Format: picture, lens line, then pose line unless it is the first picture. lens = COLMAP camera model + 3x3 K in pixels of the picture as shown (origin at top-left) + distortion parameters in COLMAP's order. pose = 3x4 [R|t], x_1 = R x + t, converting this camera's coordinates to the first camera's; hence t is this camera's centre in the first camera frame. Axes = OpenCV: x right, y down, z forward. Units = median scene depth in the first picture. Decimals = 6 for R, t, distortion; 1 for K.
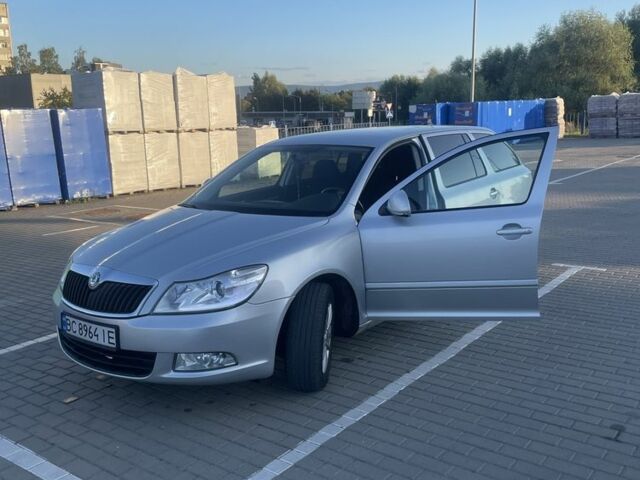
lens RADIAL K [[624.8, 0, 323.3], [0, 624.8, 236.8], [0, 0, 1]] dist [0.040849, 0.000000]
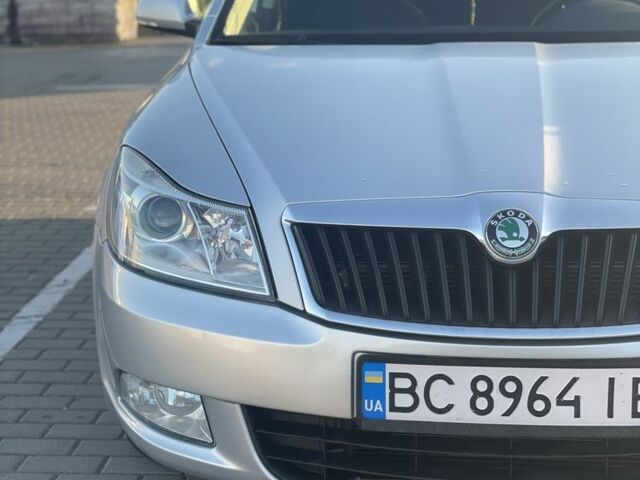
lens RADIAL K [[1233.4, 0, 309.0], [0, 1233.4, 225.1], [0, 0, 1]] dist [0.128286, 0.000000]
pose [[0.839385, -0.095568, 0.535070, -0.793794], [0.079134, 0.995419, 0.053650, 0.023585], [-0.537747, -0.002691, 0.843102, 0.539141]]
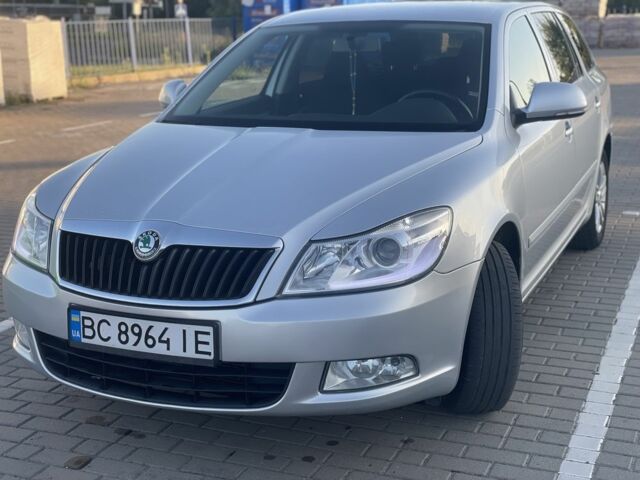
lens RADIAL K [[926.8, 0, 318.8], [0, 926.8, 258.8], [0, 0, 1]] dist [0.109850, 0.000000]
pose [[0.968646, -0.040081, 0.245190, -0.426146], [0.024066, 0.997397, 0.067965, 0.029740], [-0.247276, -0.059933, 0.967090, 0.165261]]
